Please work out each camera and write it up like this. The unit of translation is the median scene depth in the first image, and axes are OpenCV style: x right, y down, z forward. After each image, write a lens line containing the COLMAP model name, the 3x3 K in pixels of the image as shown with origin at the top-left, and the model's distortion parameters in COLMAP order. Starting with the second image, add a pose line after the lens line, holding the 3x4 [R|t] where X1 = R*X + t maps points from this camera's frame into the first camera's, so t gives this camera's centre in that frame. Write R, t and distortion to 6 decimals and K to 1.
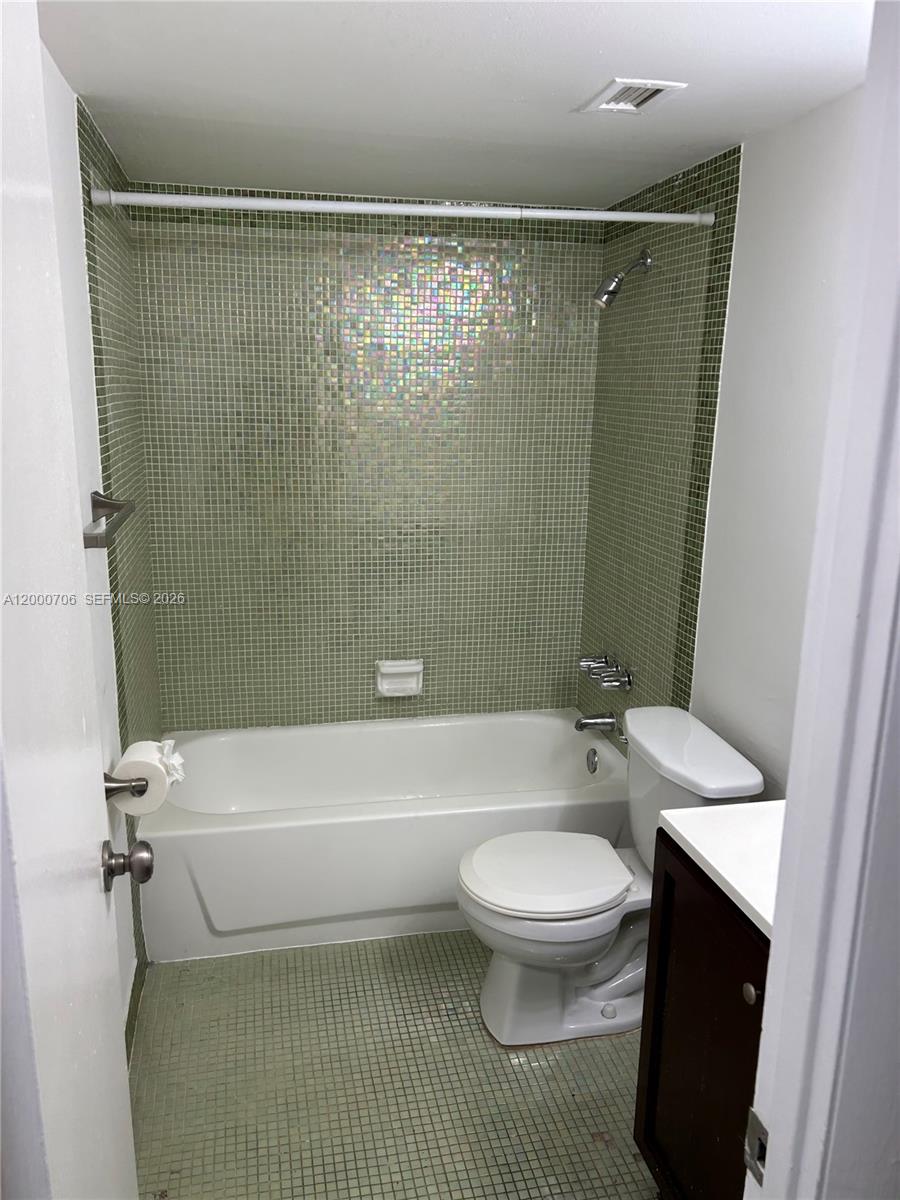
lens RADIAL K [[908.7, 0, 456.8], [0, 908.7, 611.9], [0, 0, 1]] dist [0.045553, -0.052767]
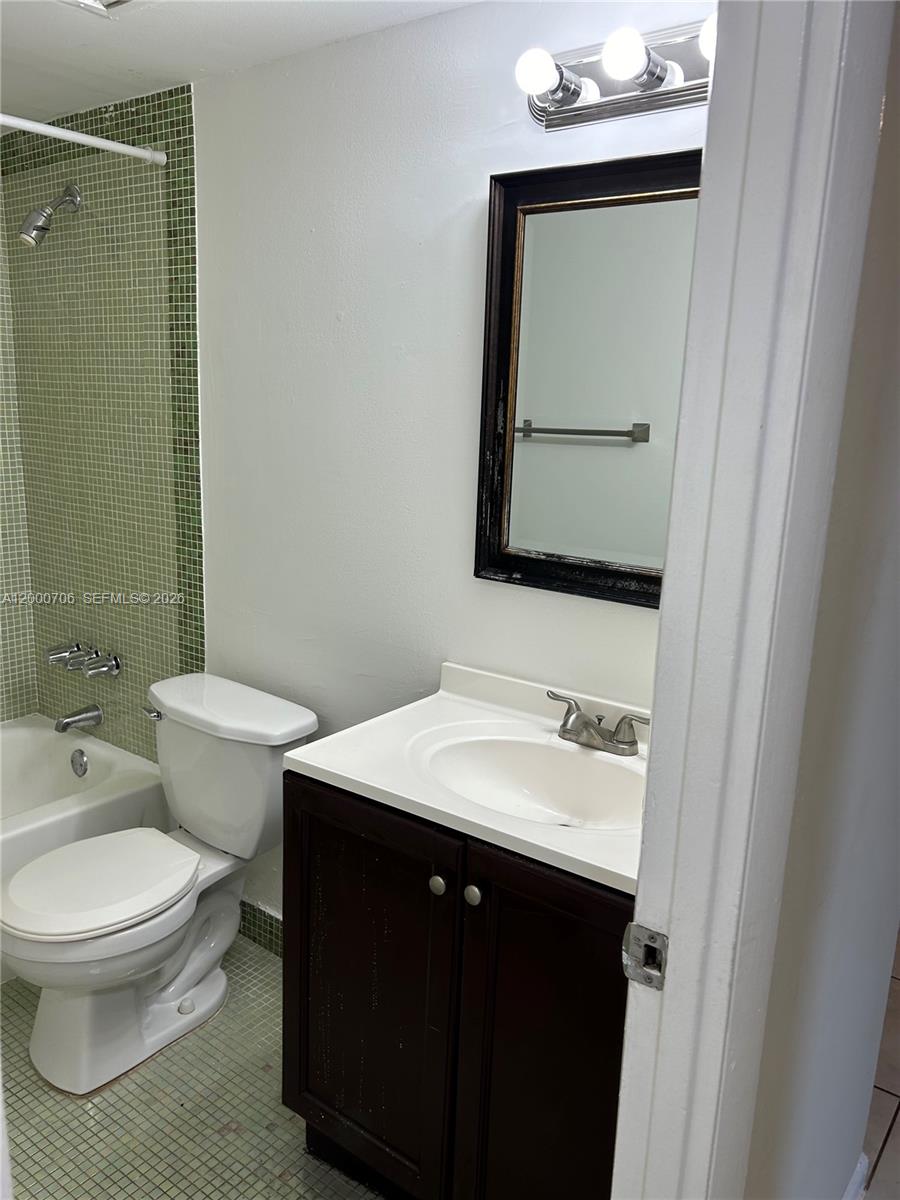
lens RADIAL K [[908.7, 0, 411.3], [0, 908.7, 630.8], [0, 0, 1]] dist [0.045553, -0.052767]
pose [[0.754265, -0.140079, 0.641453, -0.198172], [0.140000, 0.988821, 0.051315, 0.042728], [-0.641471, 0.051098, 0.765444, 0.120796]]
